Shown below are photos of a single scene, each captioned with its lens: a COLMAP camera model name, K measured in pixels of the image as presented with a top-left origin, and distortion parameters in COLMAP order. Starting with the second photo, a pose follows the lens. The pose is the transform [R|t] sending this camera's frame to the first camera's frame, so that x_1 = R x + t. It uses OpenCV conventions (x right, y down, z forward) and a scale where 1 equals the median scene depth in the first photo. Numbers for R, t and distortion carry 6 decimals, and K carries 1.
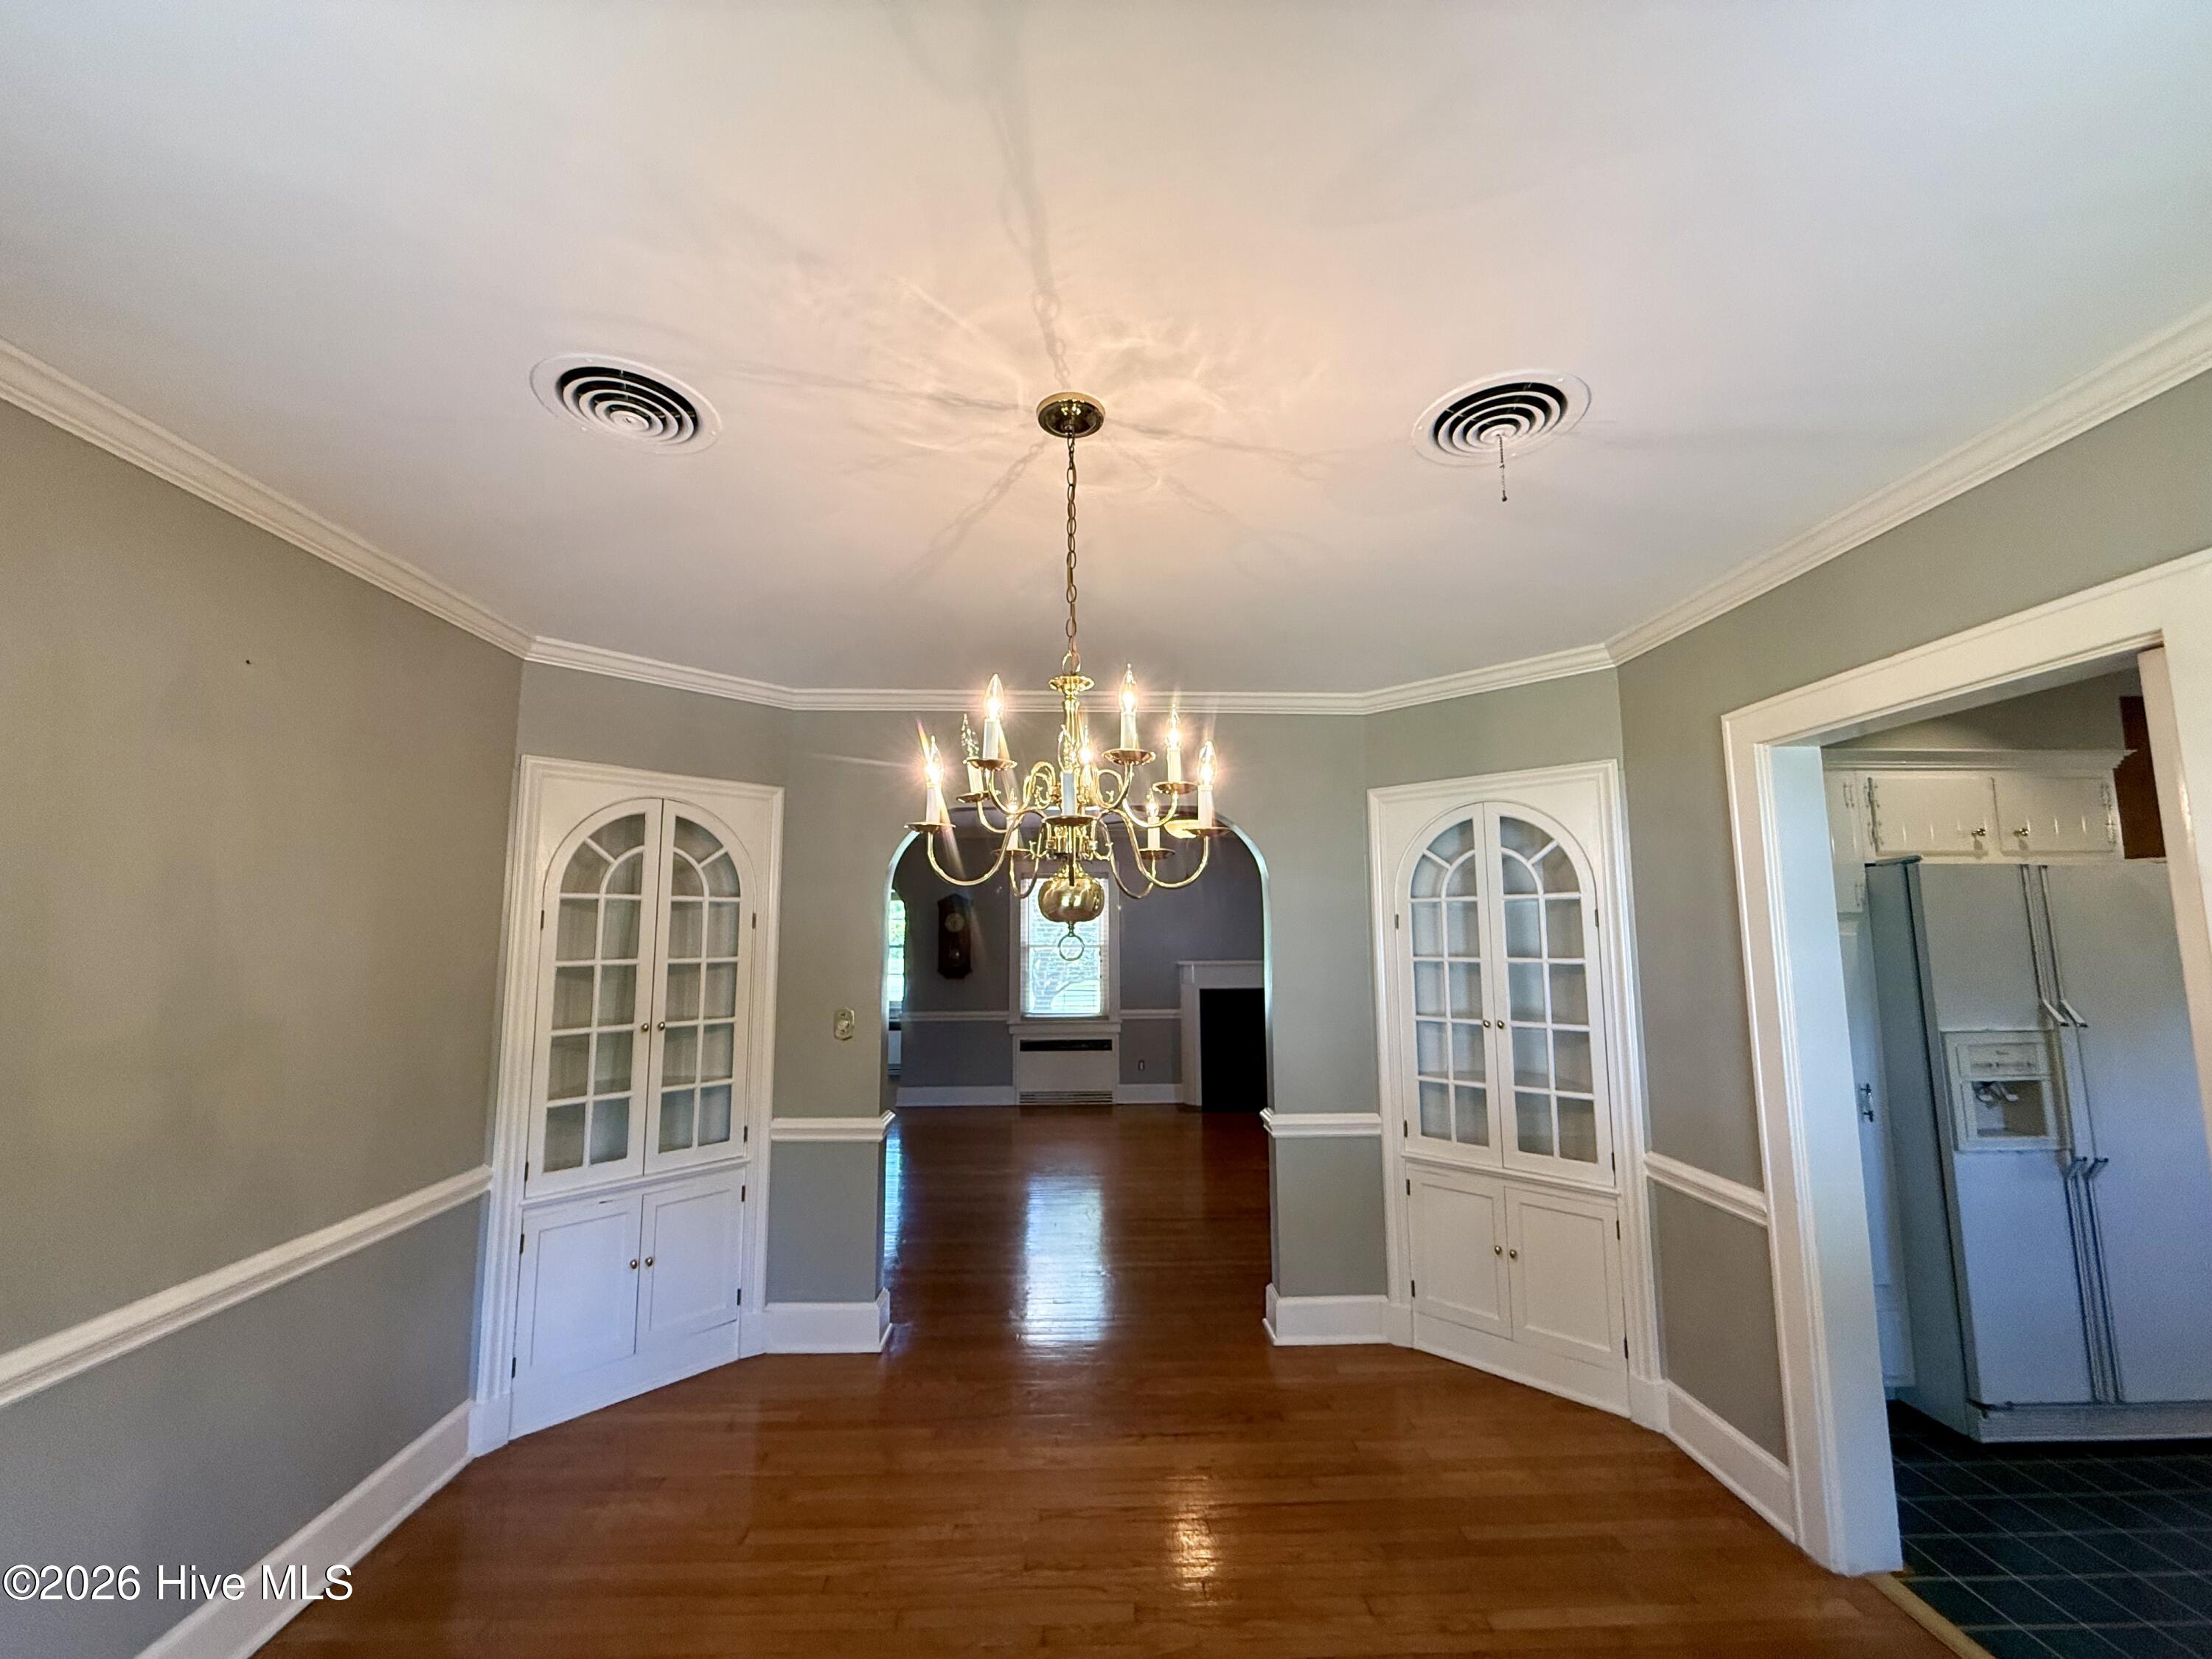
lens RADIAL K [[877.2, 0, 1106.9], [0, 877.2, 837.1], [0, 0, 1]] dist [0.003630, 0.000111]
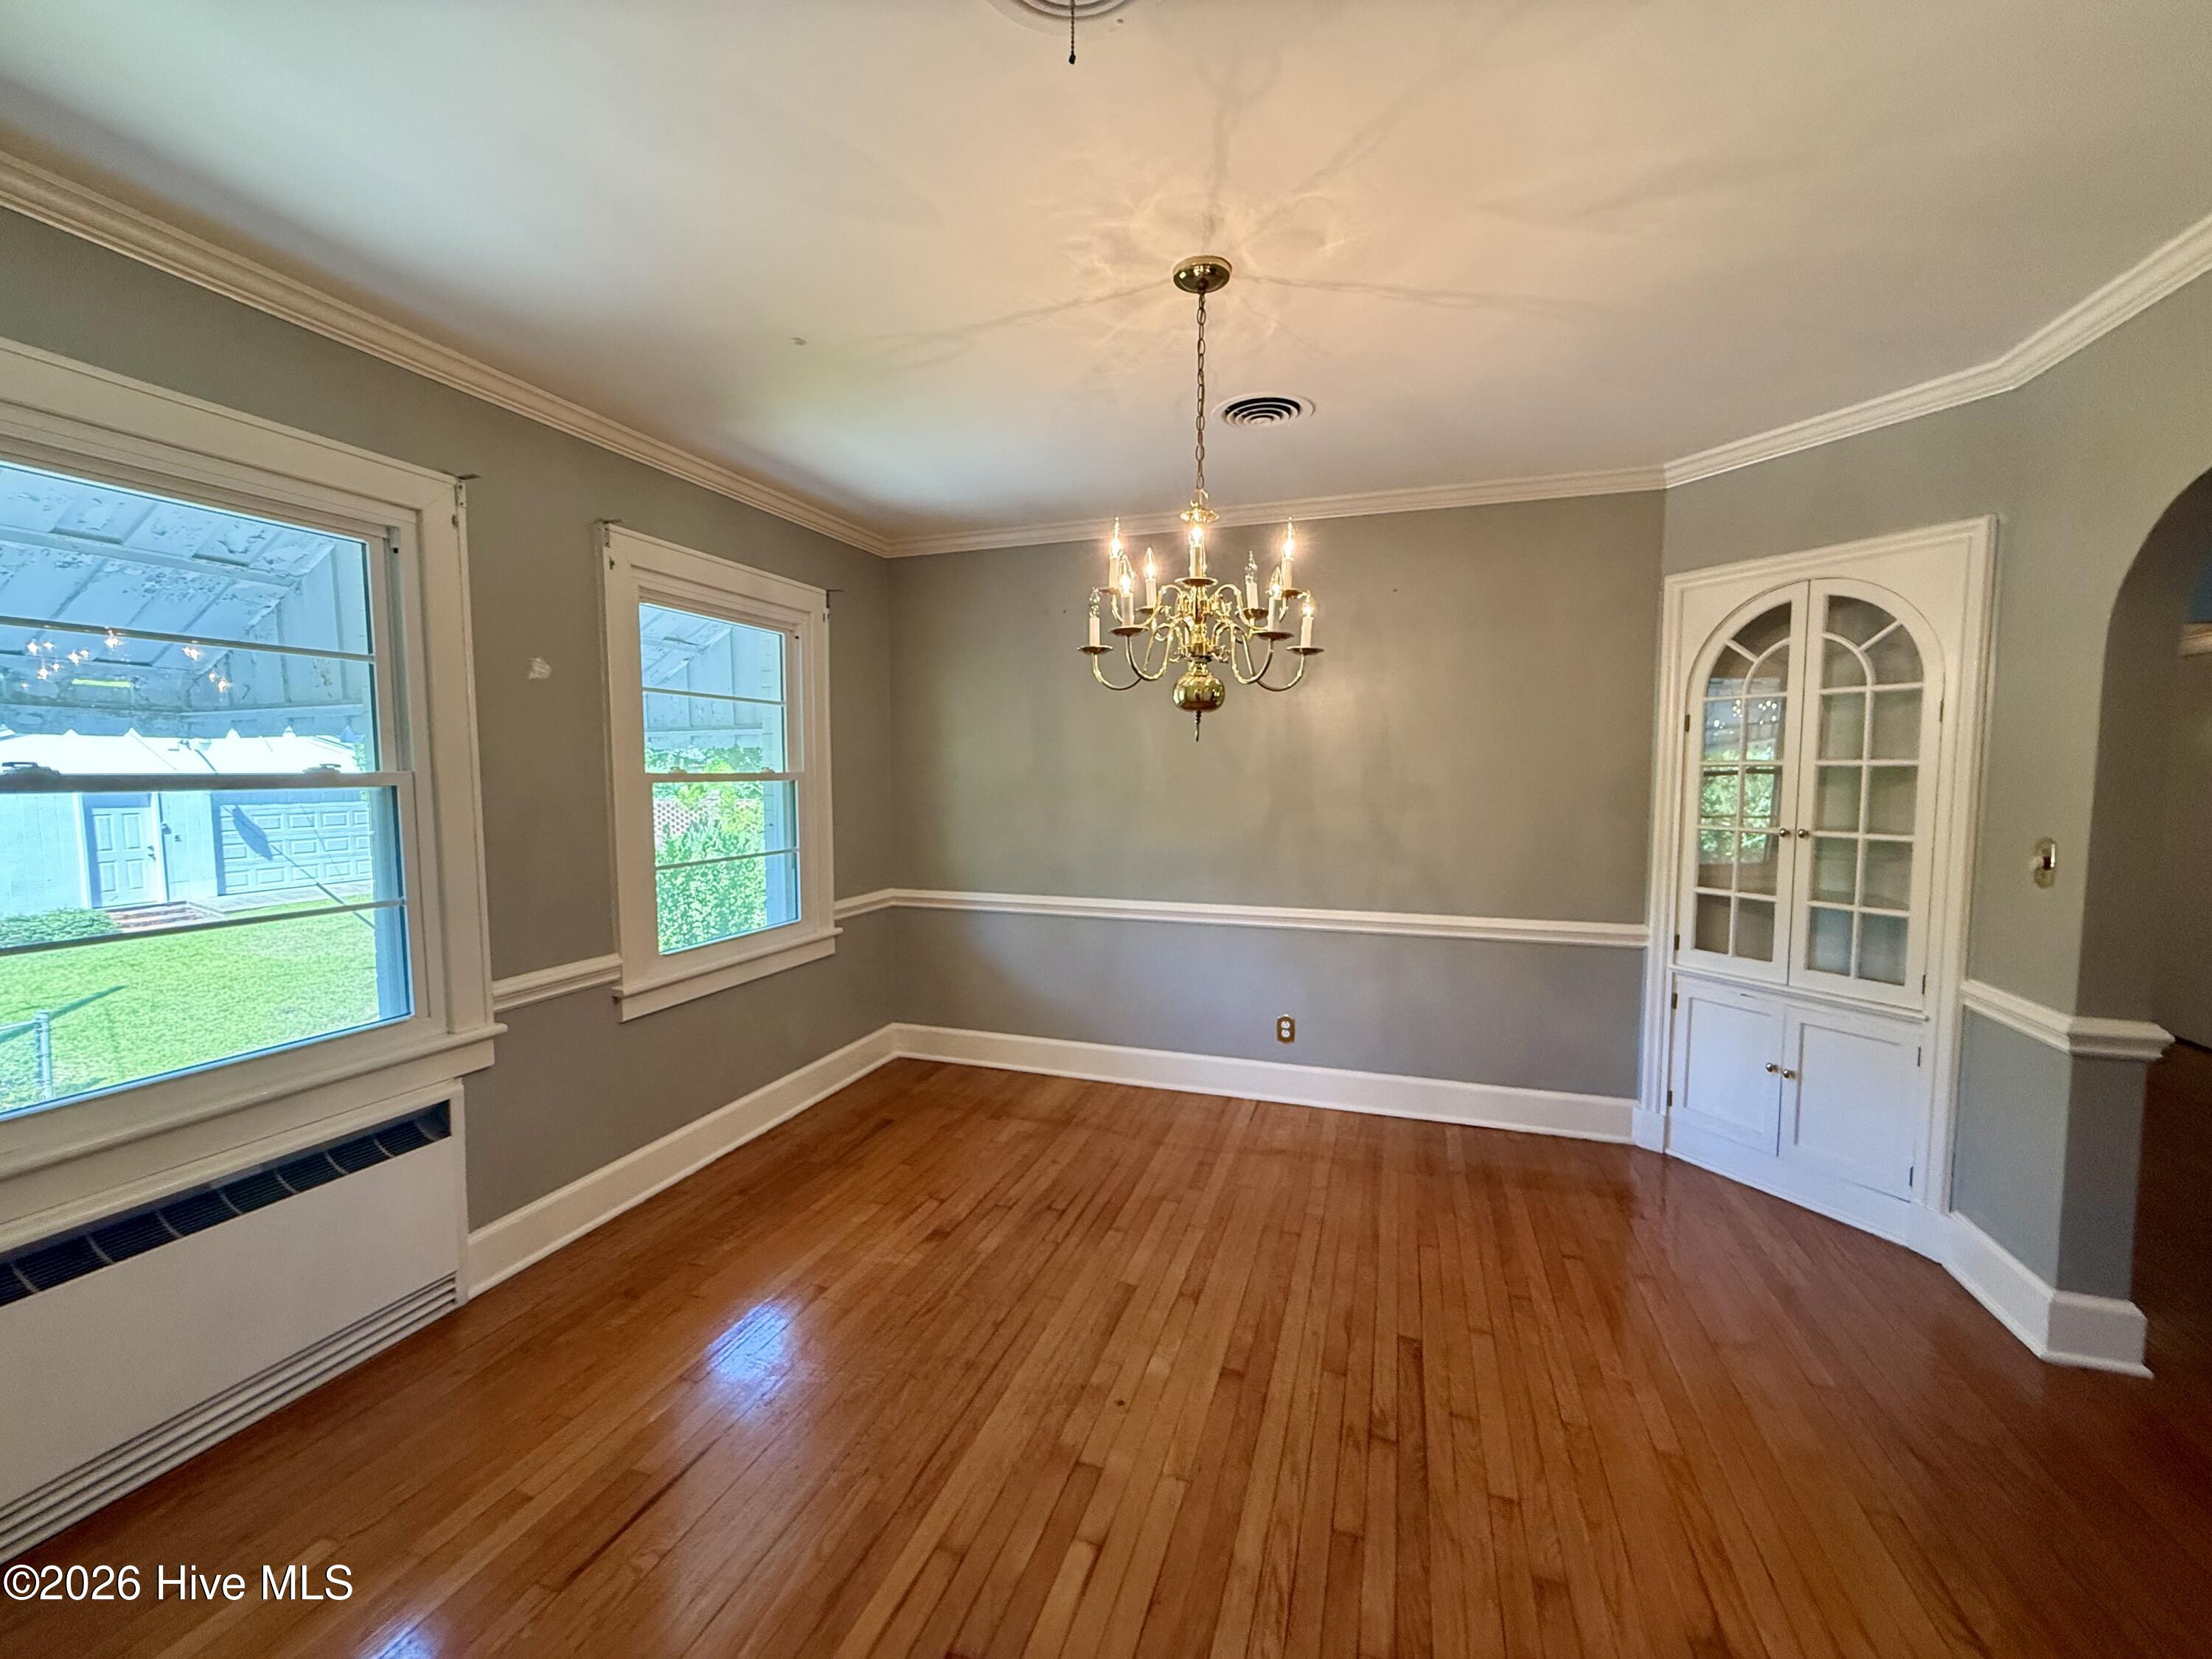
lens RADIAL K [[877.2, 0, 1101.2], [0, 877.2, 836.0], [0, 0, 1]] dist [0.003630, 0.000111]
pose [[-0.352925, 0.076623, -0.932509, 0.652918], [0.104635, 0.993622, 0.042043, 0.111243], [0.929782, -0.082735, -0.358691, 0.701257]]
